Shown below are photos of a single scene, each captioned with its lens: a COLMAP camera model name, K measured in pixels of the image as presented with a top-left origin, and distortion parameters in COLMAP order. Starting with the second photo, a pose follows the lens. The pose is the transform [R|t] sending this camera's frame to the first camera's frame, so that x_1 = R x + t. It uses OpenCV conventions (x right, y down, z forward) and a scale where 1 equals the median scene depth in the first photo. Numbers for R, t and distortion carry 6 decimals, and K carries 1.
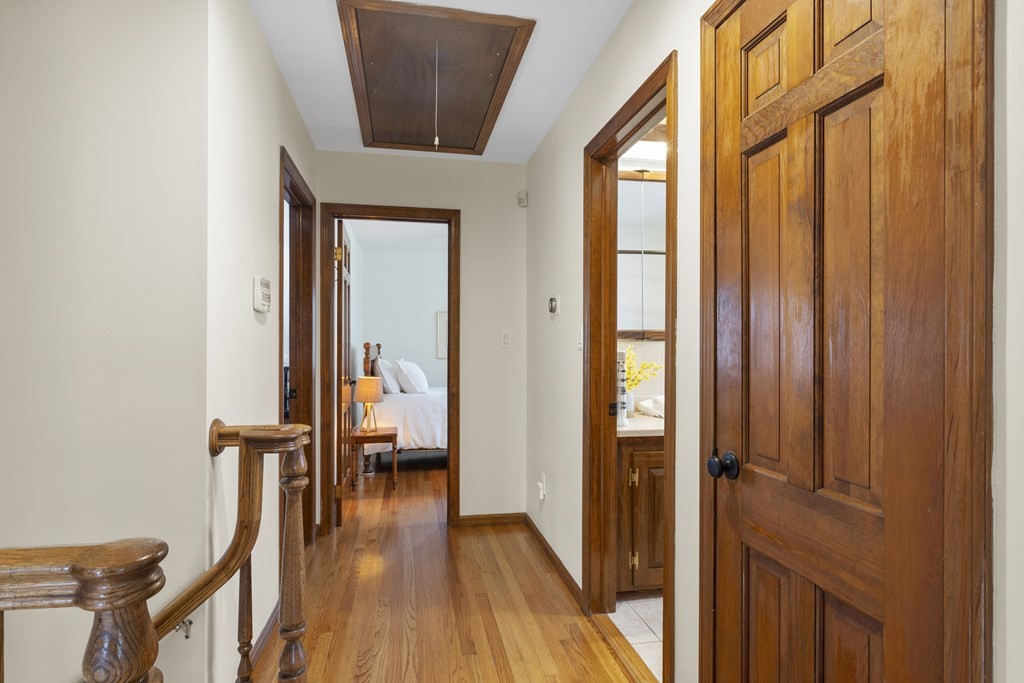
lens RADIAL K [[544.1, 0, 512.0], [0, 544.1, 341.5], [0, 0, 1]] dist [-0.001217, -0.000103]
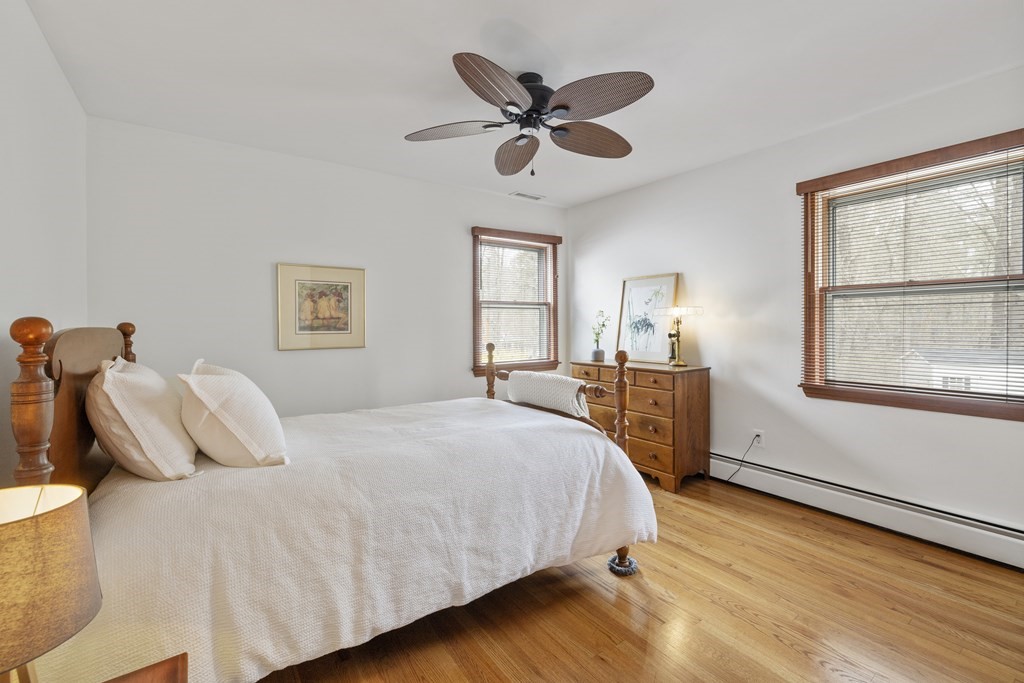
lens RADIAL K [[432.4, 0, 512.6], [0, 432.4, 329.6], [0, 0, 1]] dist [0.012120, -0.000007]
pose [[0.904911, -0.012717, 0.425411, -0.151491], [0.007204, 0.999868, 0.014564, 0.005960], [-0.425540, -0.010114, 0.904883, 0.723381]]
